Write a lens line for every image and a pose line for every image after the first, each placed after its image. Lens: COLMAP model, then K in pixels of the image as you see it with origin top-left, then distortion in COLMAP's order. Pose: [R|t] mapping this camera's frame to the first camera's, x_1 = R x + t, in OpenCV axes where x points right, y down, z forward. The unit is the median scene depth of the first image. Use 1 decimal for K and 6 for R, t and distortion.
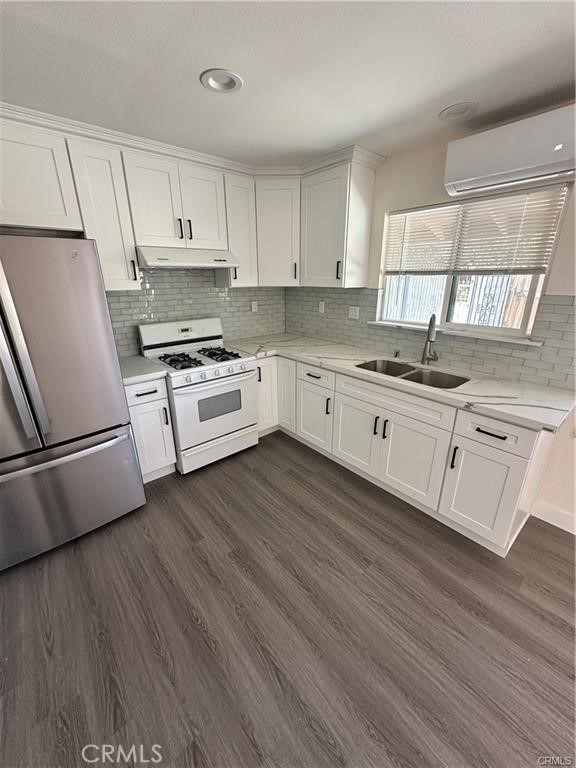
lens RADIAL K [[307.0, 0, 288.0], [0, 307.0, 384.0], [0, 0, 1]] dist [-0.005501, 0.000240]
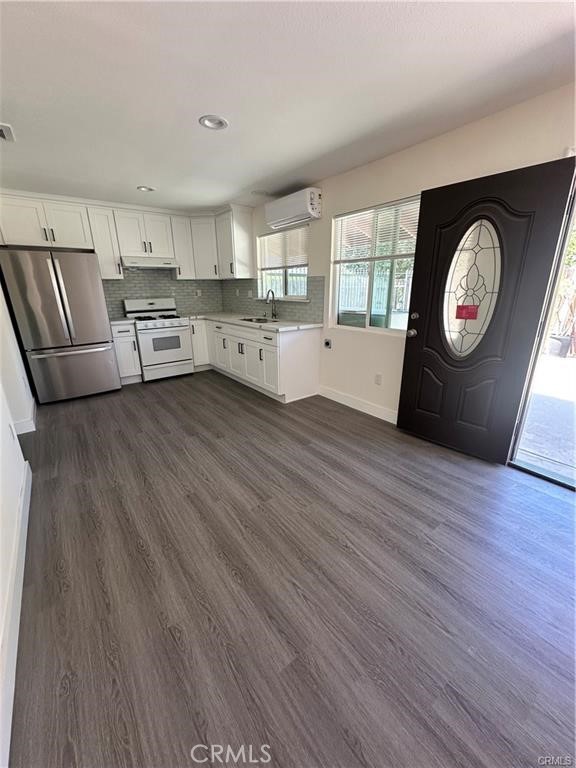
lens RADIAL K [[307.0, 0, 288.0], [0, 307.0, 384.0], [0, 0, 1]] dist [-0.005501, 0.000240]
pose [[0.998269, 0.010690, -0.057835, 0.609181], [-0.012313, 0.999538, -0.027775, 0.355701], [0.057512, 0.028439, 0.997940, -0.761216]]
